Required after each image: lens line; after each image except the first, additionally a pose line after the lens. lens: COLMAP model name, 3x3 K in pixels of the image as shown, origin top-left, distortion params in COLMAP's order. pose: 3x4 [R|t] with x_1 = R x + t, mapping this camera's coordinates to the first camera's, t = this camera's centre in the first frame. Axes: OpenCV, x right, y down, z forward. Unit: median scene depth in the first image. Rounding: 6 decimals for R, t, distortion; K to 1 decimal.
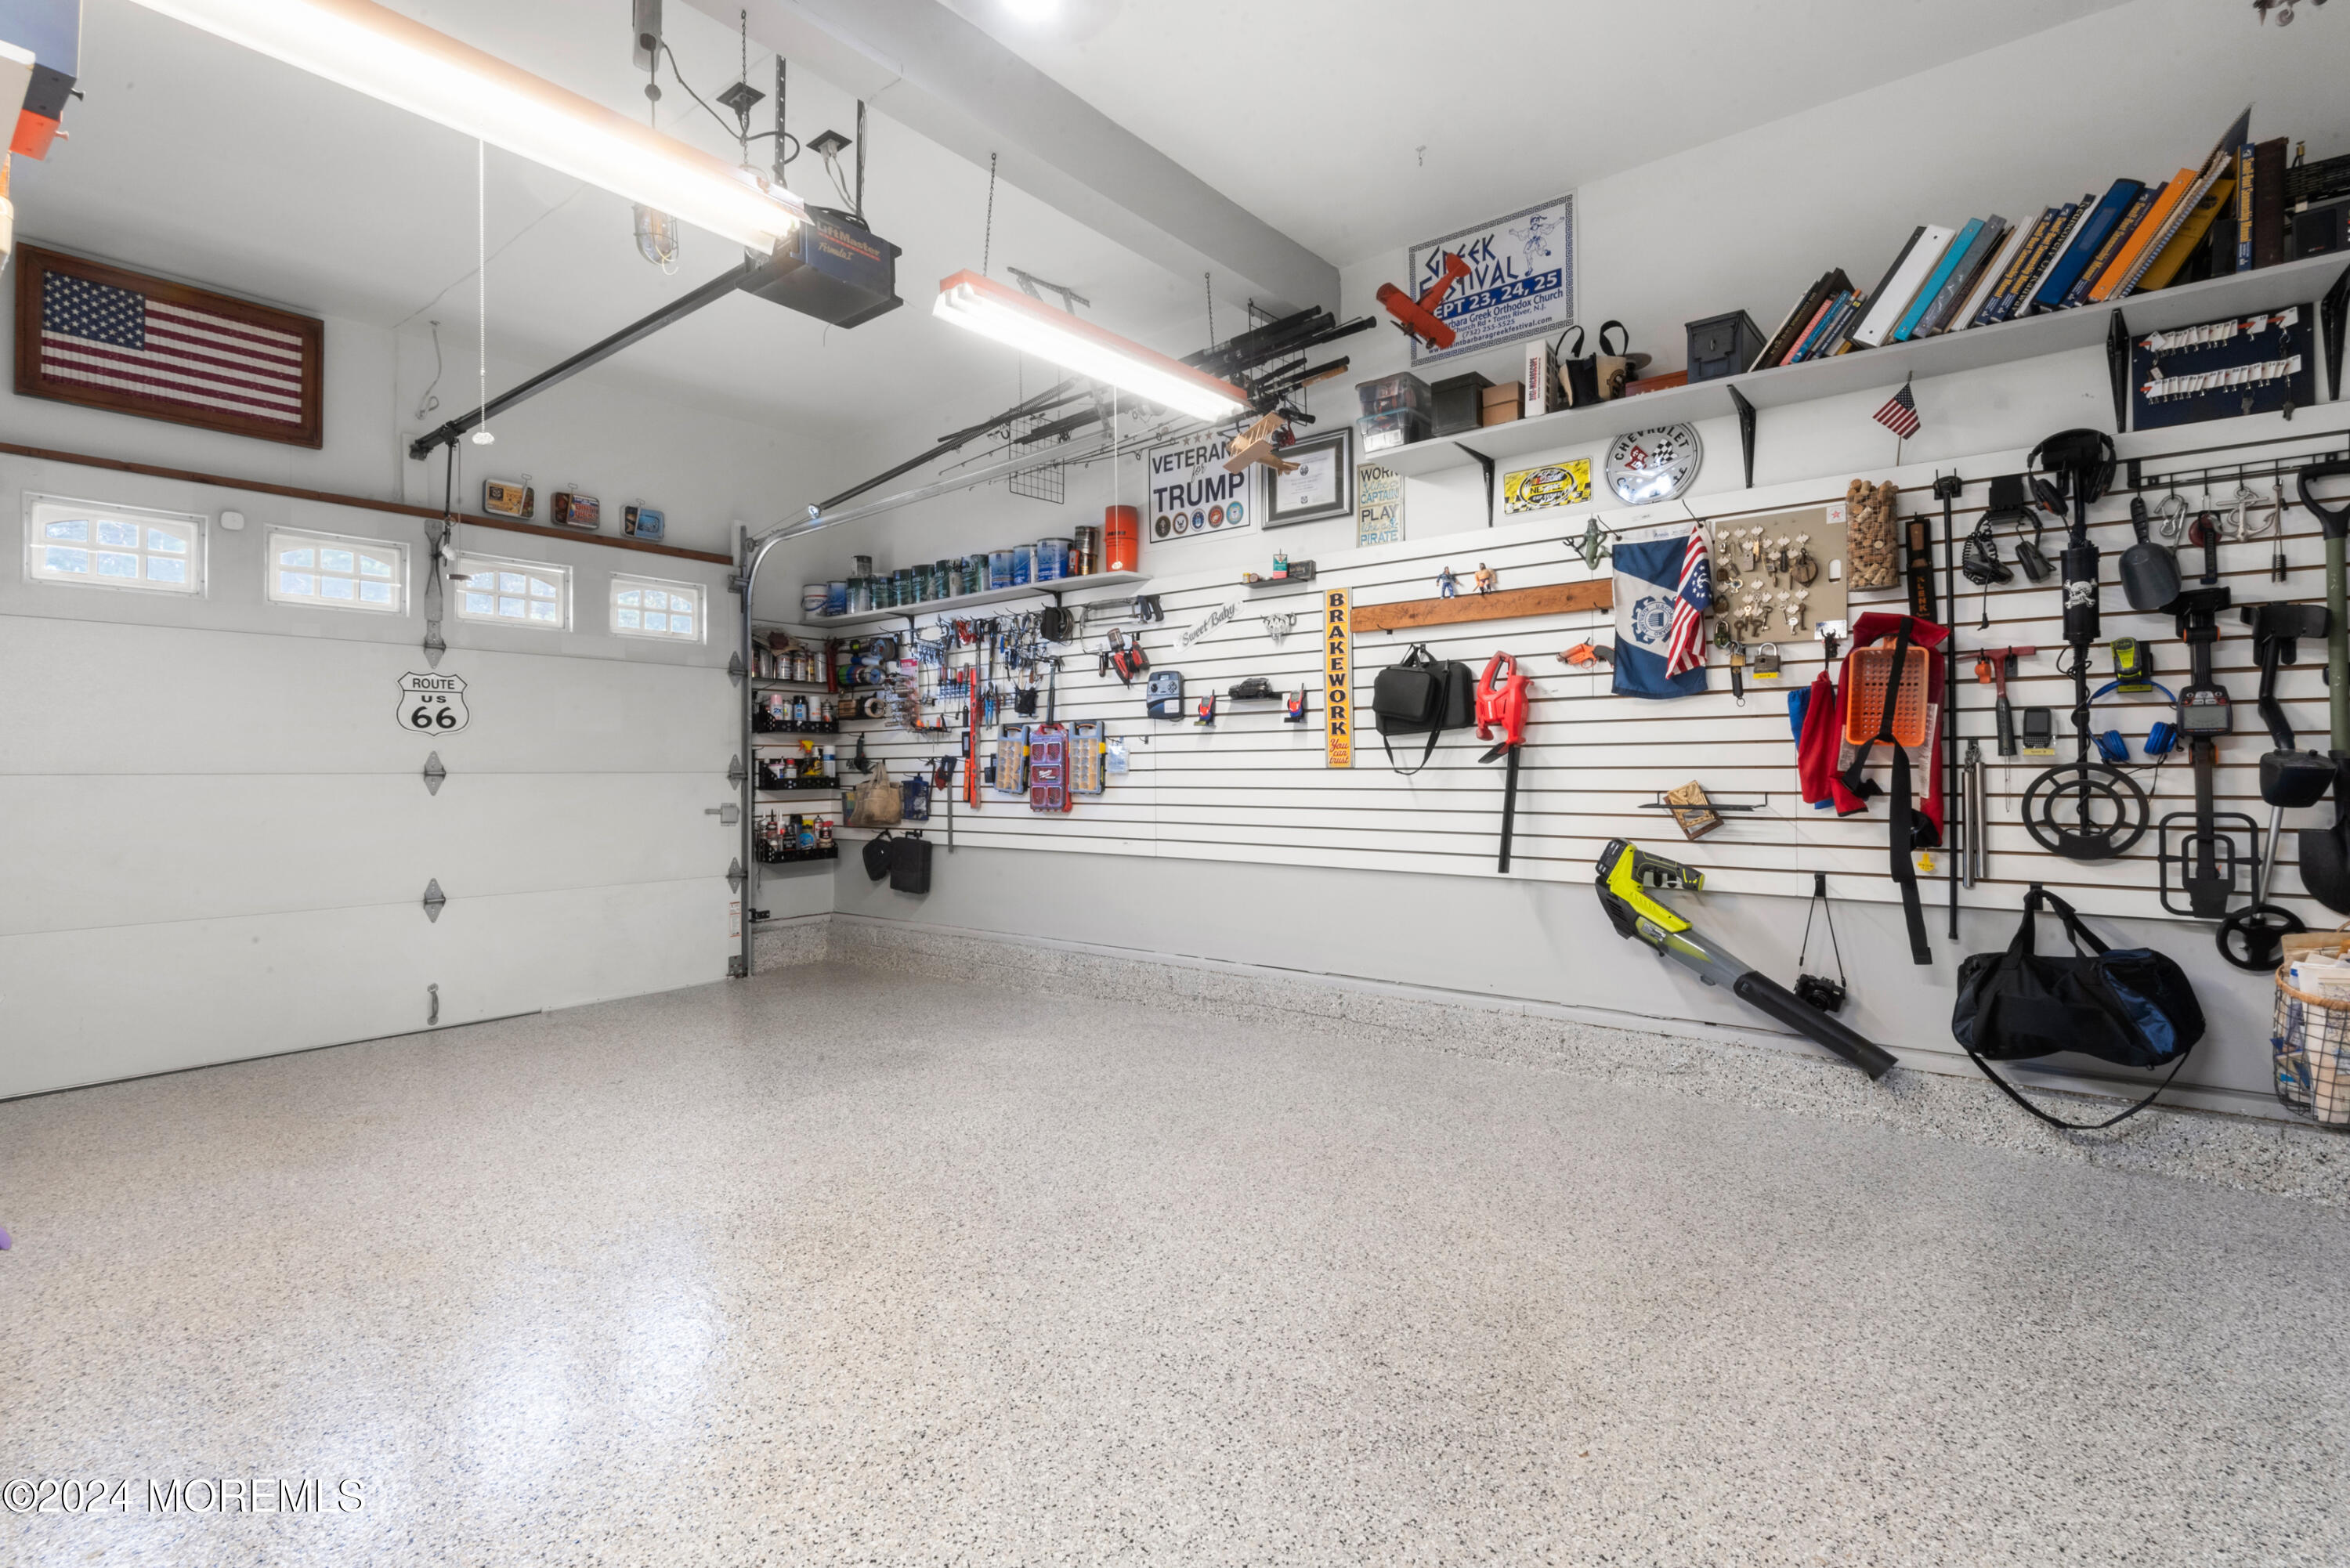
lens RADIAL K [[1088.2, 0, 1170.5], [0, 1088.2, 744.2], [0, 0, 1]] dist [-0.000238, -0.000564]
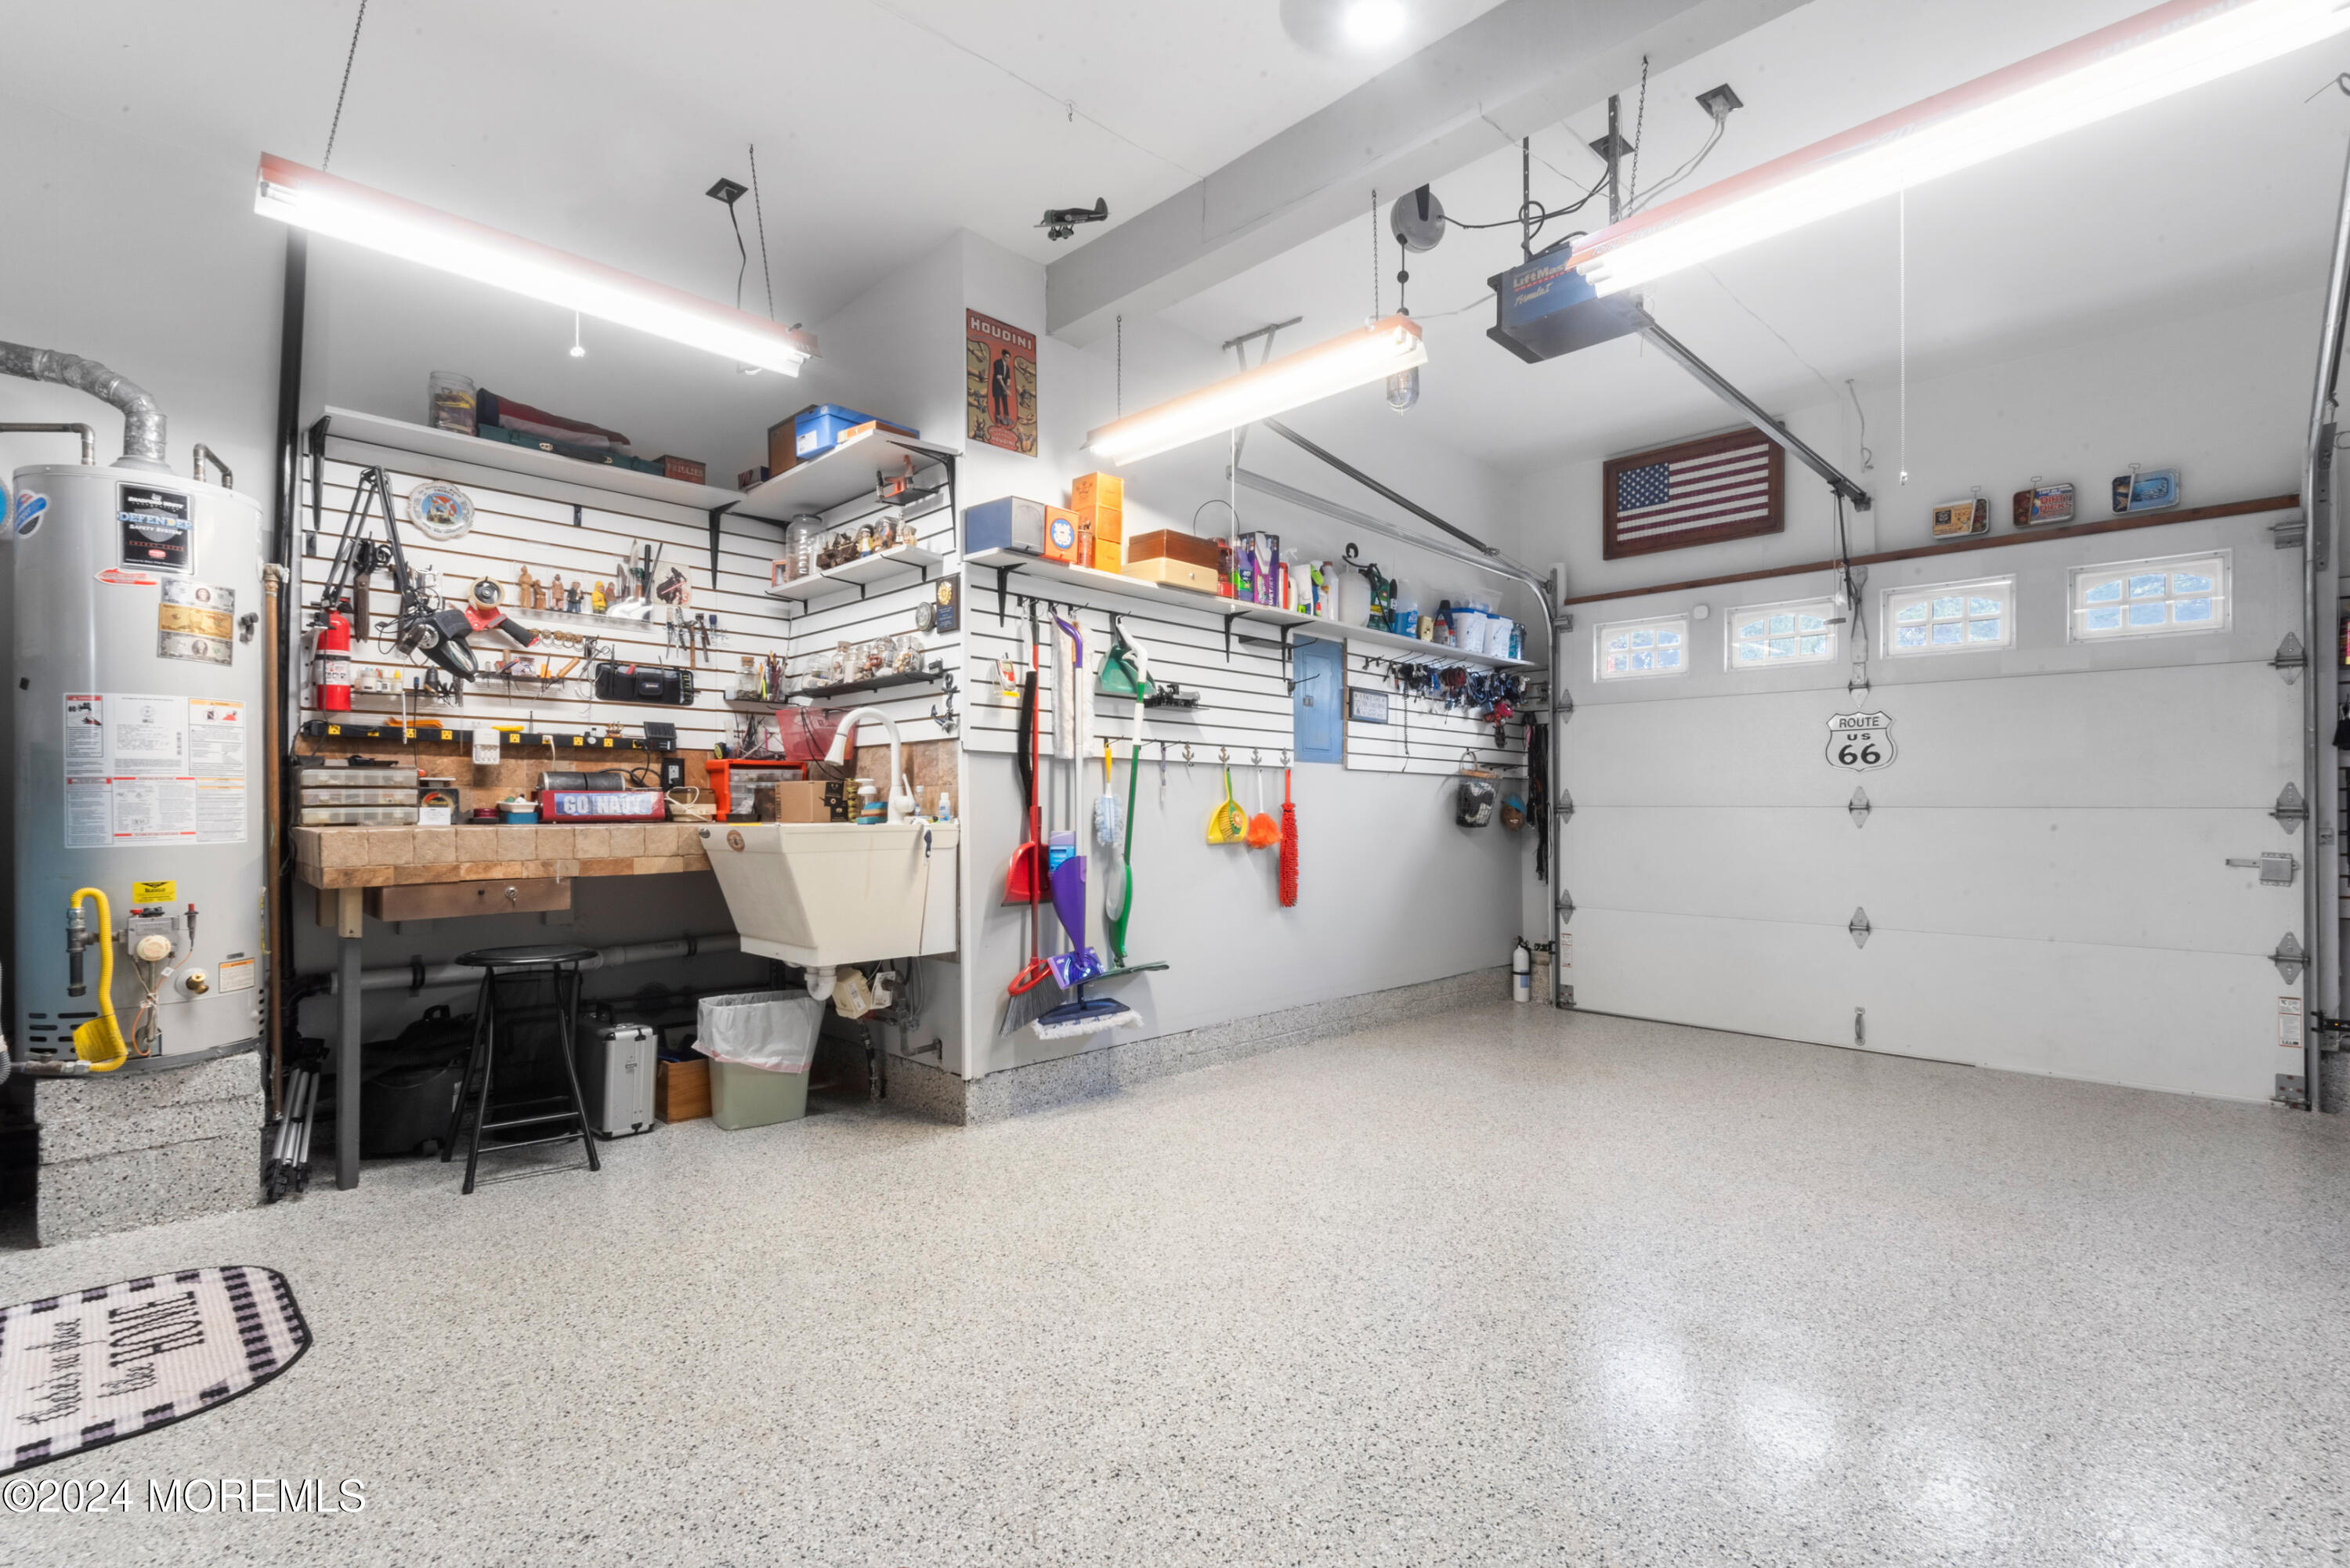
lens RADIAL K [[1061.3, 0, 1183.0], [0, 1061.3, 781.8], [0, 0, 1]] dist [0.040258, -0.027717]
pose [[-0.101593, -0.015316, -0.994708, 0.424130], [0.023817, 0.999557, -0.017823, 0.004971], [0.994541, -0.025501, -0.101183, 0.454188]]
